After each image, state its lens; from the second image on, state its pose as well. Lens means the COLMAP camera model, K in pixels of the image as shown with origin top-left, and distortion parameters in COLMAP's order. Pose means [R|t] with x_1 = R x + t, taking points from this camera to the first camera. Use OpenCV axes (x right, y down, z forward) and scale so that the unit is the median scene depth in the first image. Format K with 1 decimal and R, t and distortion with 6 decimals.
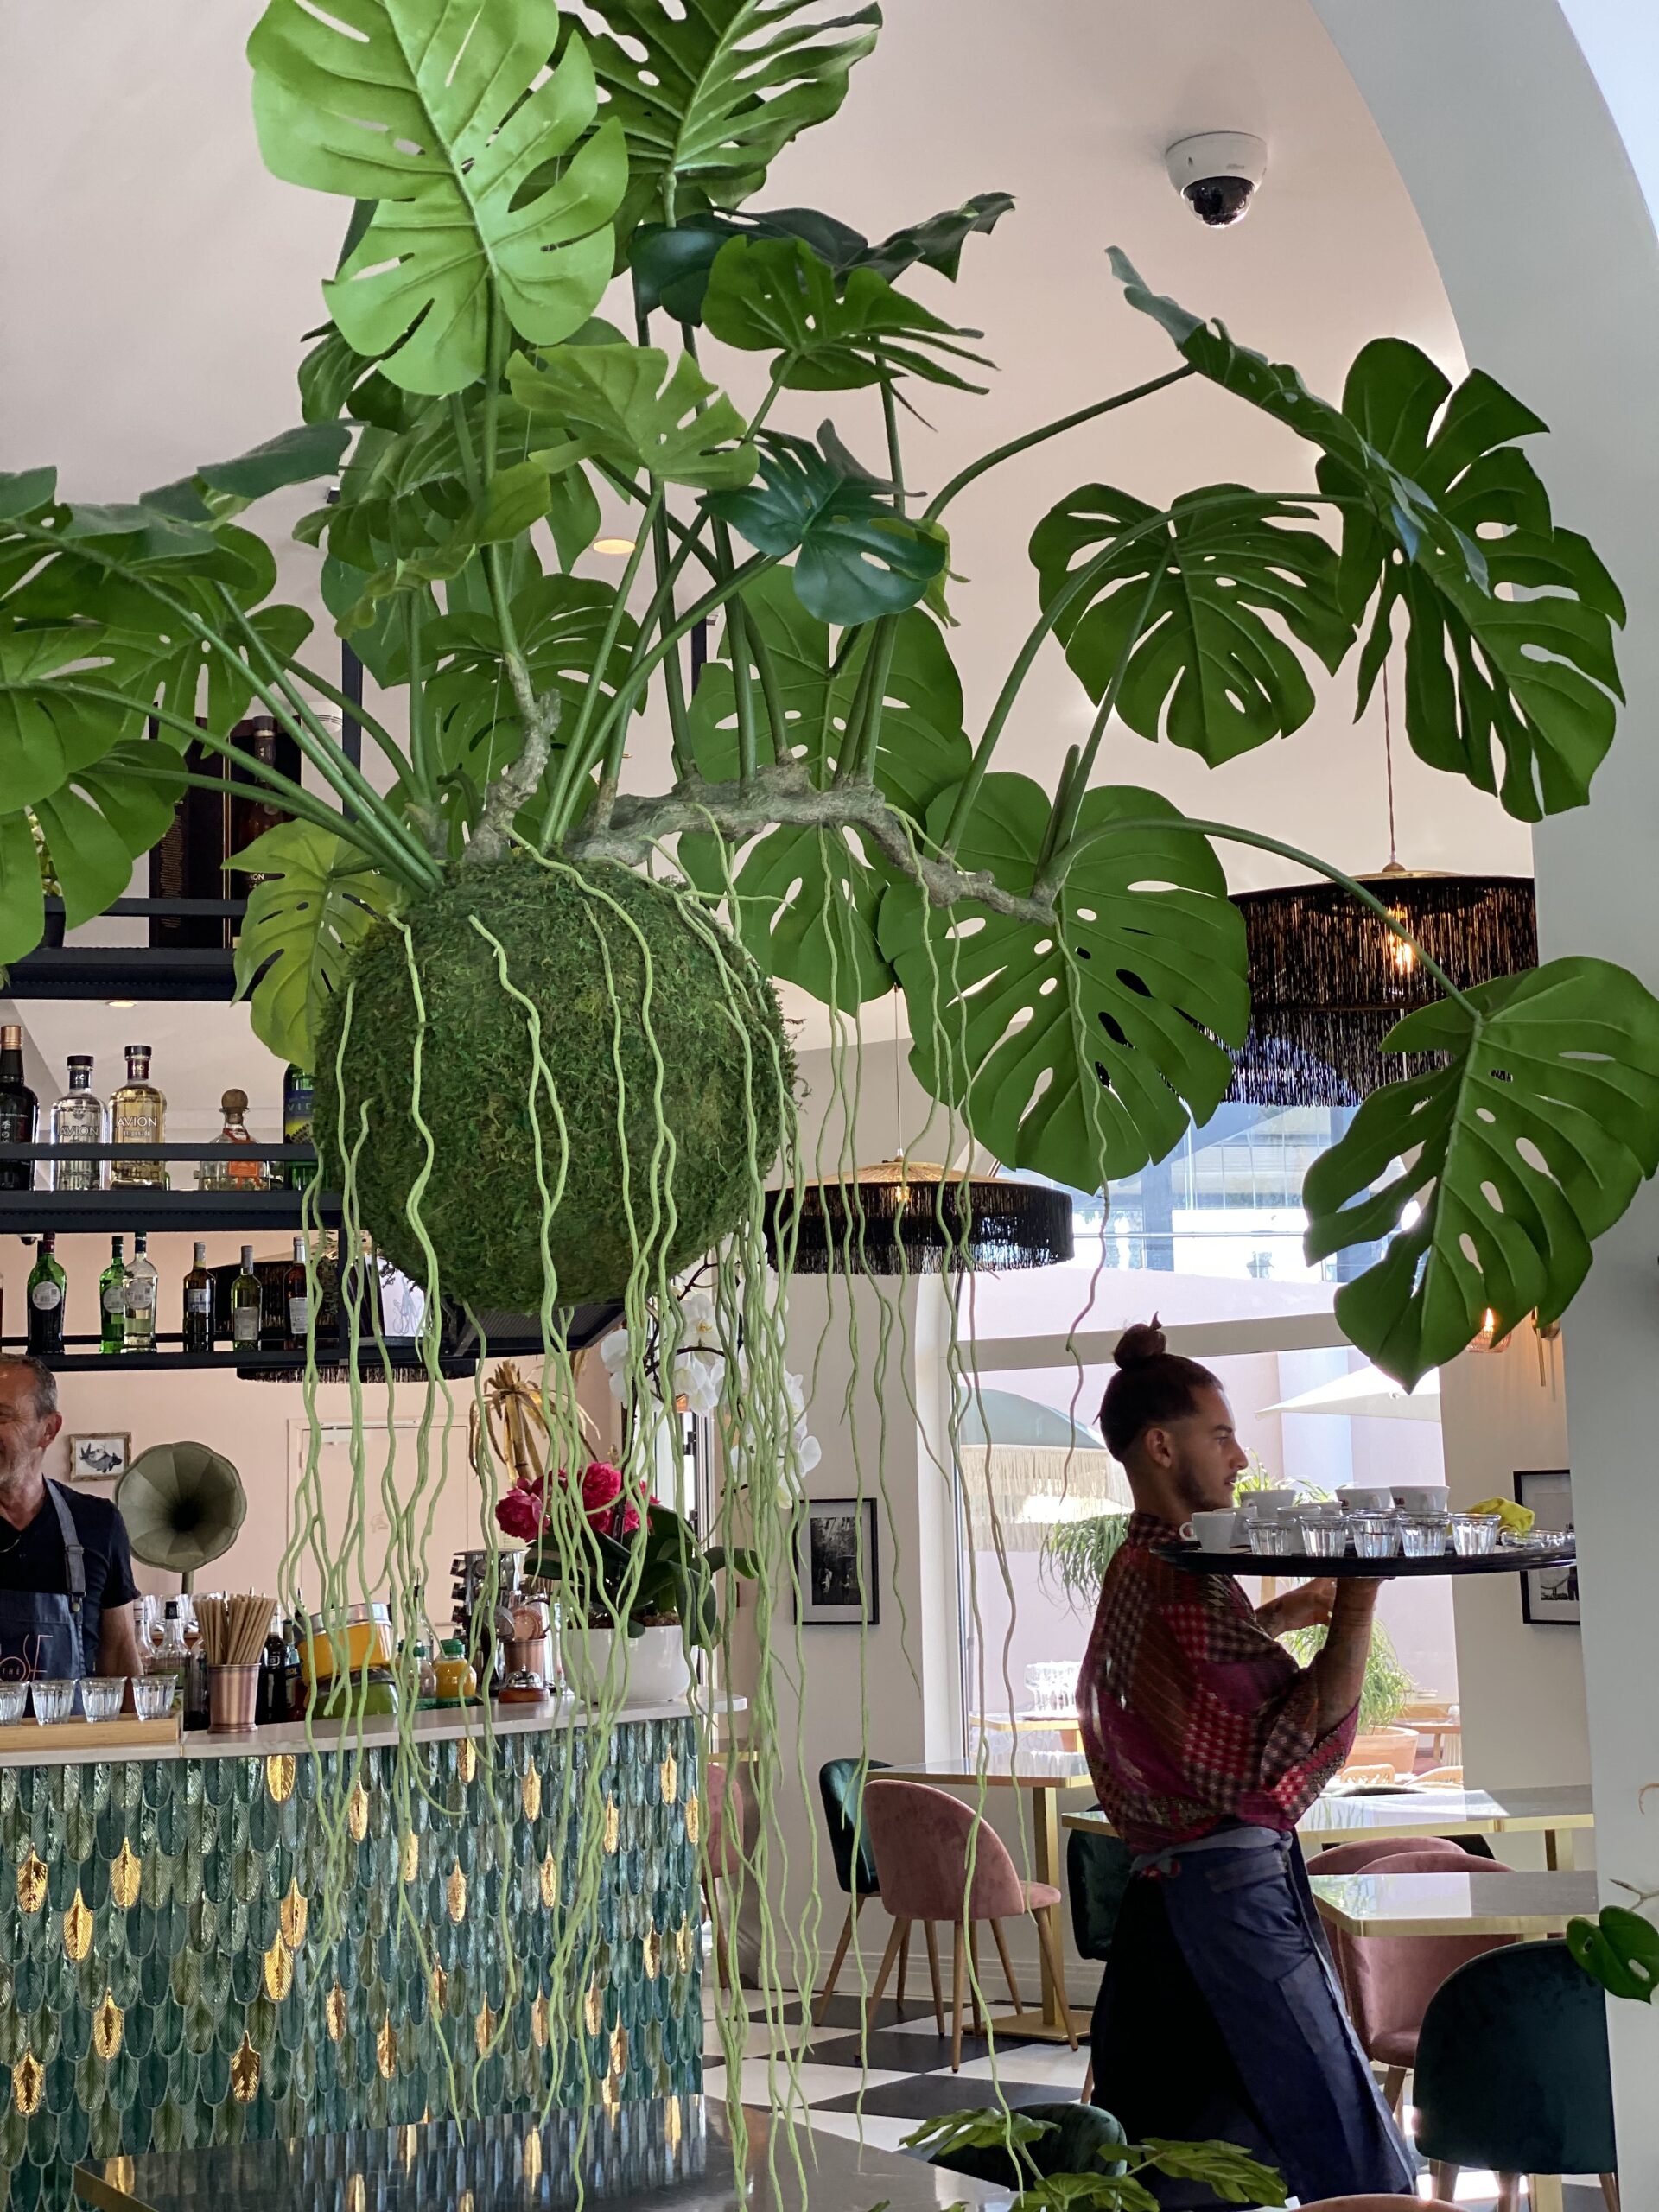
lens RADIAL K [[3331.1, 0, 891.8], [0, 3331.1, 1078.0], [0, 0, 1]] dist [0.125726, -0.193743]
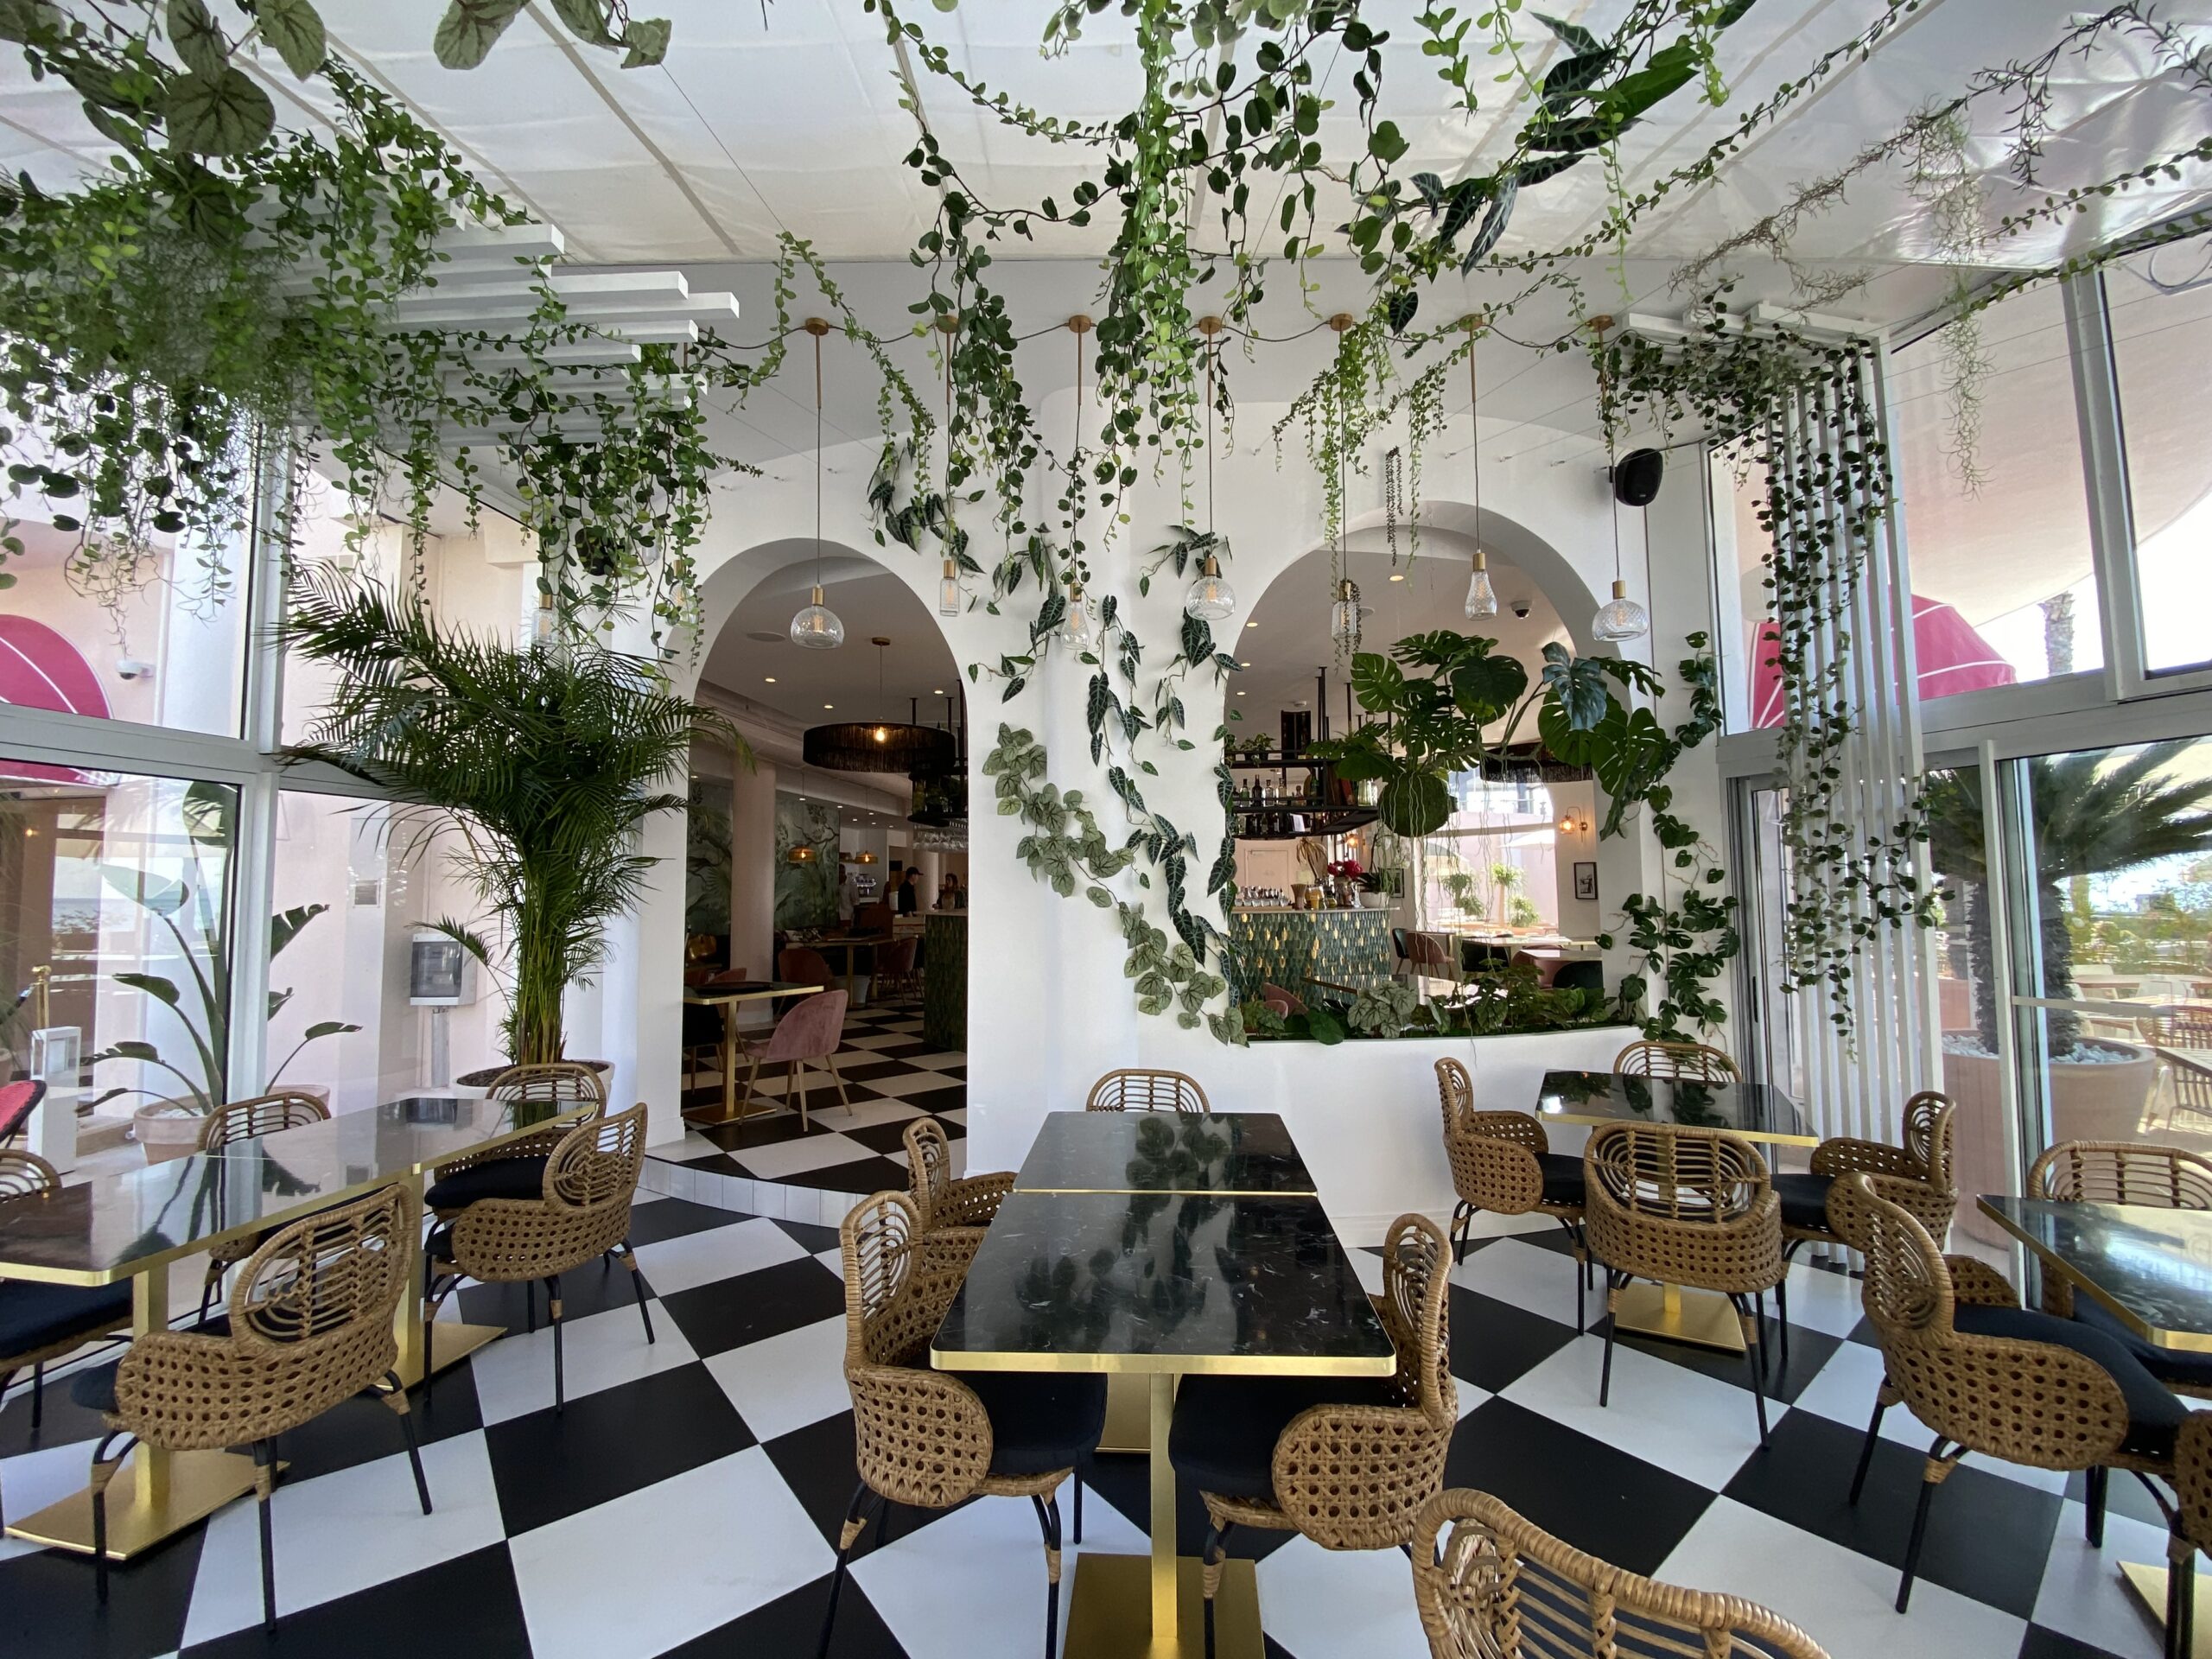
lens RADIAL K [[893.8, 0, 1110.0], [0, 893.8, 831.7], [0, 0, 1]] dist [0.025897, -0.028971]
pose [[0.959394, -0.001308, -0.282067, -0.091536], [0.024641, 0.996555, 0.079189, -0.041124], [0.280992, -0.082924, 0.956121, -0.387325]]
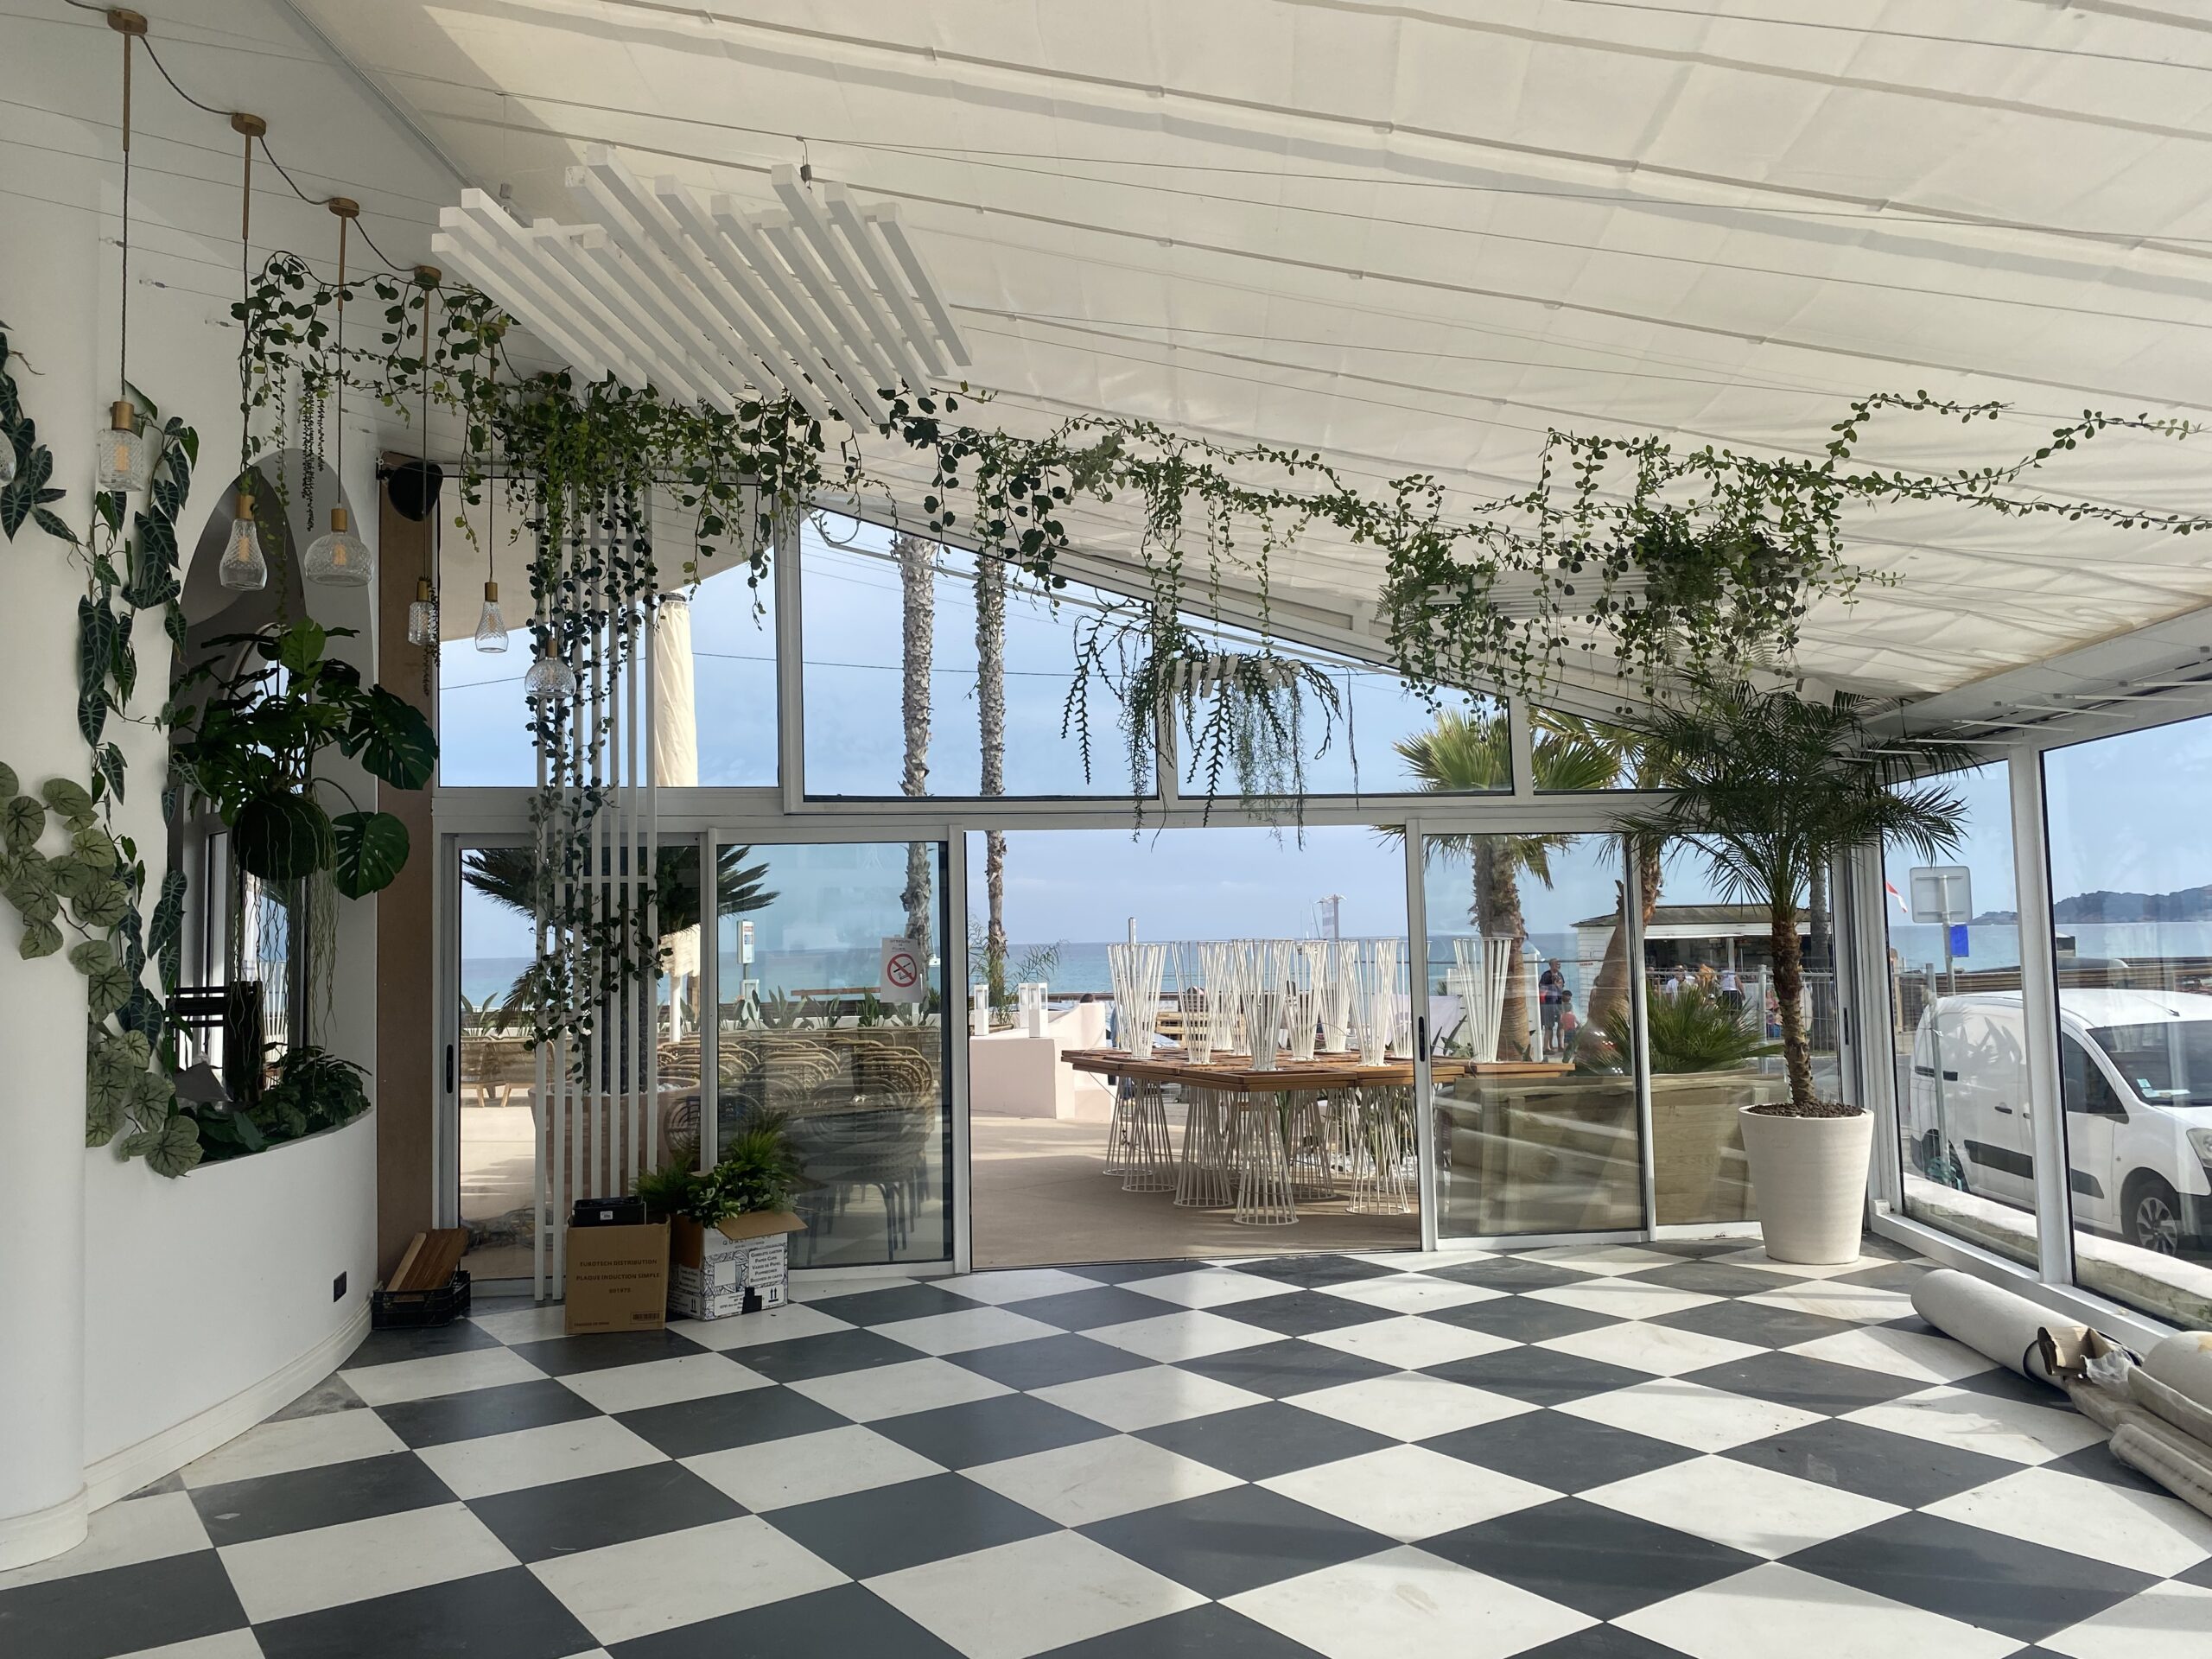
lens RADIAL K [[1695.5, 0, 1106.0], [0, 1695.5, 829.5], [0, 0, 1]] dist [0.003371, 0.007935]
pose [[0.348094, 0.080749, 0.933976, -0.908157], [-0.115985, 0.992338, -0.042567, -0.018593], [-0.930257, -0.093510, 0.354793, -0.474176]]
